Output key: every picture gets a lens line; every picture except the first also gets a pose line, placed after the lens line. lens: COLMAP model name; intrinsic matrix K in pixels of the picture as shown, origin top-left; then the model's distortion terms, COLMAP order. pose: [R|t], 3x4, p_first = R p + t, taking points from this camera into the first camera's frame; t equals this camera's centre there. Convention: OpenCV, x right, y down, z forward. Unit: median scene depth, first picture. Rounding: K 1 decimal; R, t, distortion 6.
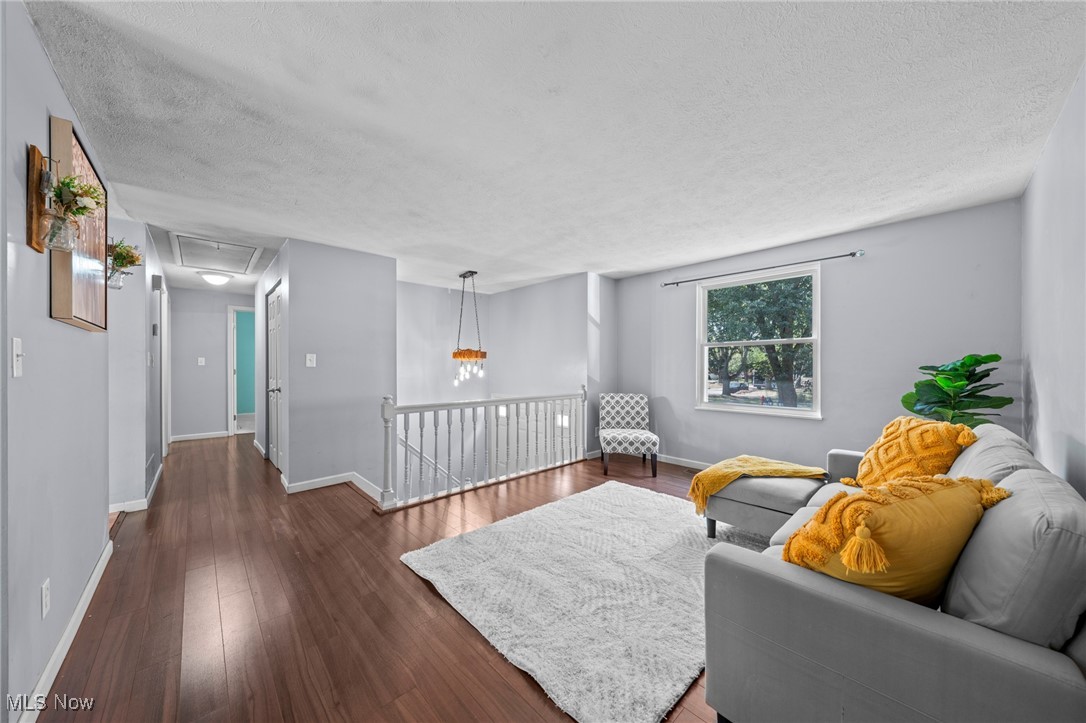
lens RADIAL K [[374.7, 0, 541.9], [0, 374.7, 365.8], [0, 0, 1]] dist [-0.000442, -0.000036]
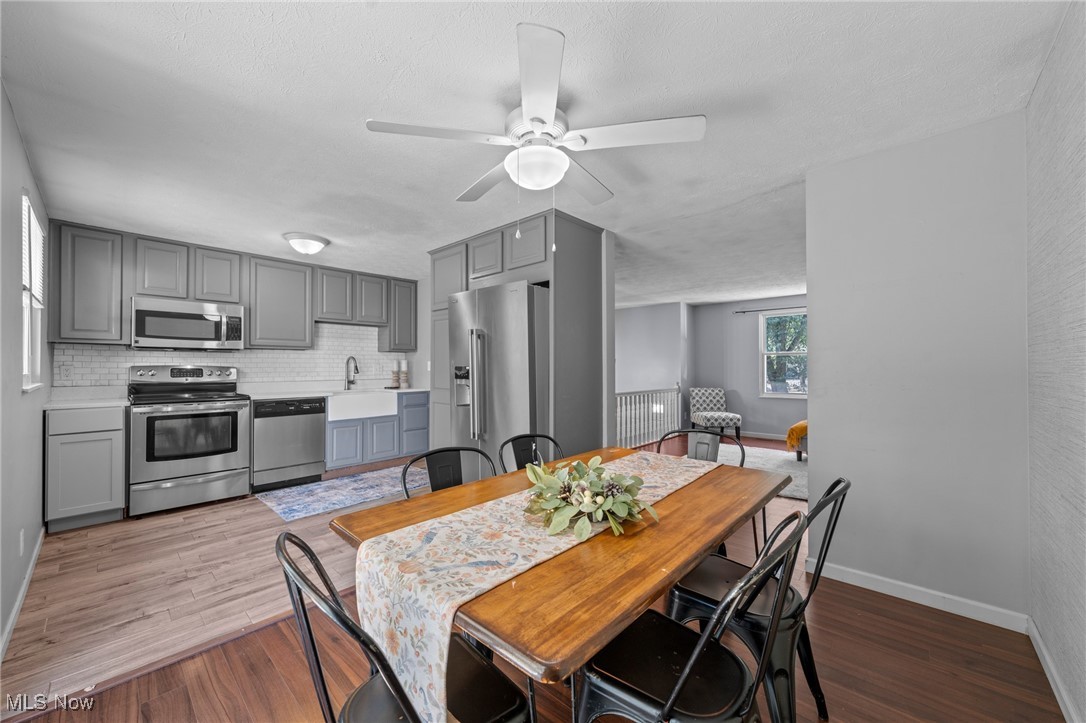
lens RADIAL K [[408.9, 0, 540.9], [0, 408.9, 361.9], [0, 0, 1]] dist [-0.000198, 0.000084]
pose [[0.996284, 0.000521, 0.086122, -0.560076], [0.000735, 0.999894, -0.014552, -0.002934], [-0.086120, 0.014562, 0.996178, -0.513564]]
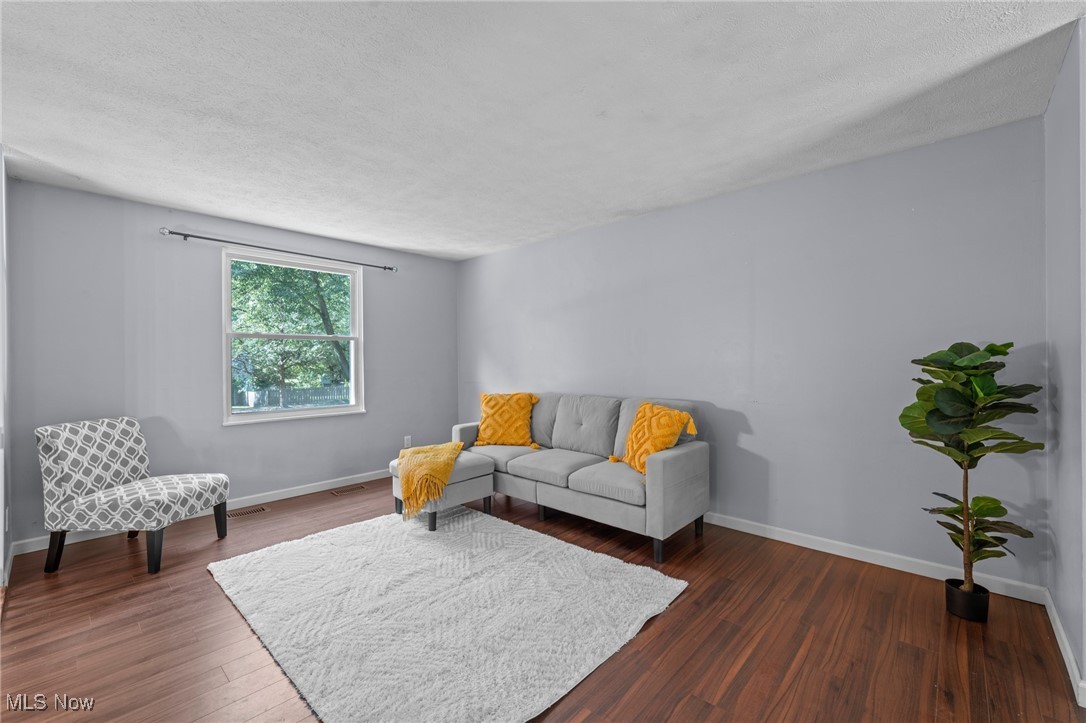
lens RADIAL K [[453.8, 0, 536.8], [0, 453.8, 363.8], [0, 0, 1]] dist [-0.000146, -0.000050]
pose [[-0.079453, -0.004457, 0.996829, -0.453090], [0.008669, 0.999949, 0.005162, -0.000345], [-0.996801, 0.009052, -0.079411, 0.459174]]
